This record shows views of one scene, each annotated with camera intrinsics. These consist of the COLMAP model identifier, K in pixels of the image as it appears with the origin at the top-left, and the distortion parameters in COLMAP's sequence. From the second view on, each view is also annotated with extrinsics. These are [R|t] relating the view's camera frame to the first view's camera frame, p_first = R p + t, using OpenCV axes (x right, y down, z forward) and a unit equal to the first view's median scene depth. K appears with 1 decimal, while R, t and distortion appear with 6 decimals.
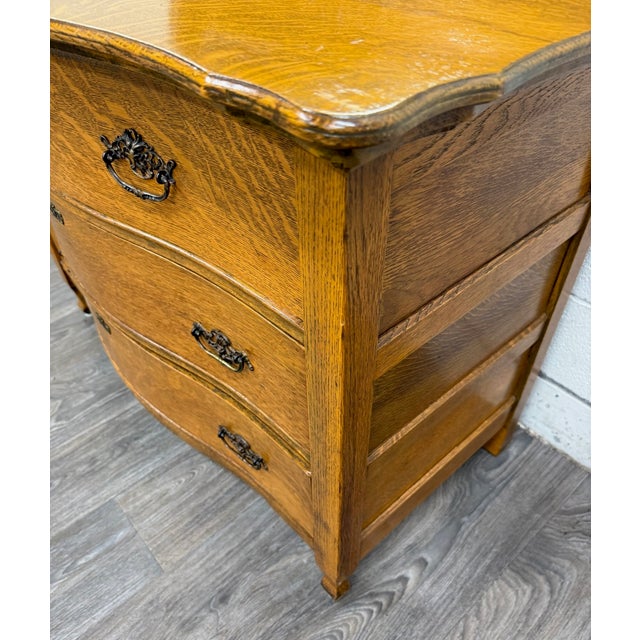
lens RADIAL K [[501.6, 0, 317.0], [0, 501.6, 349.0], [0, 0, 1]] dist [0.040013, -0.090576]
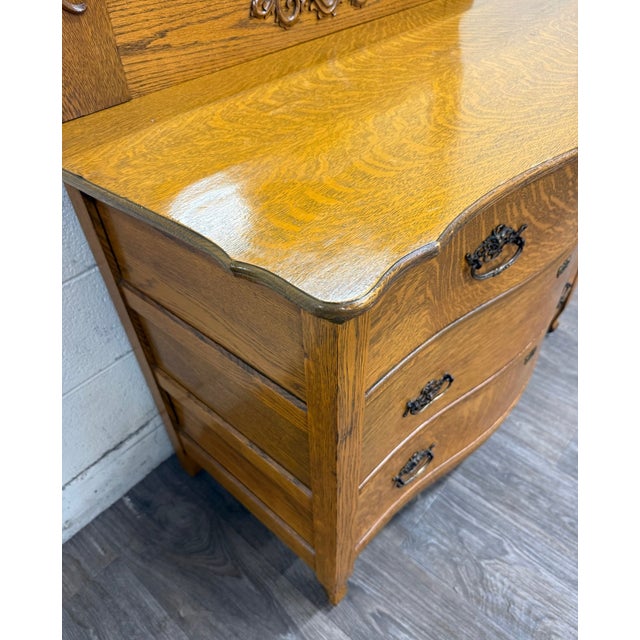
lens RADIAL K [[492.6, 0, 319.2], [0, 492.6, 345.3], [0, 0, 1]] dist [-0.006970, -0.010390]
pose [[-0.112384, -0.683373, 0.721368, -1.076242], [0.717423, 0.446491, 0.534743, -0.937344], [-0.687513, 0.577622, 0.440089, 0.770059]]
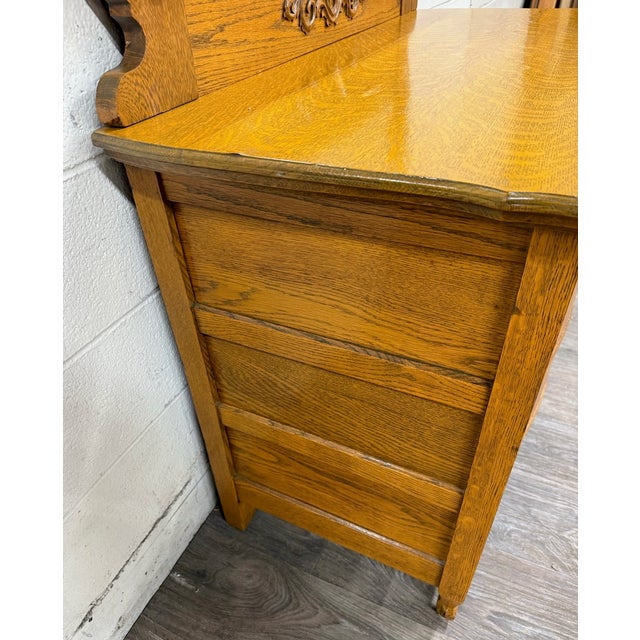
lens RADIAL K [[486.5, 0, 318.3], [0, 486.5, 345.5], [0, 0, 1]] dist [0.013505, -0.033596]
pose [[-0.384148, -0.565584, 0.729757, -0.999856], [0.675204, 0.366988, 0.639859, -1.097546], [-0.629706, 0.738535, 0.240906, 1.056081]]
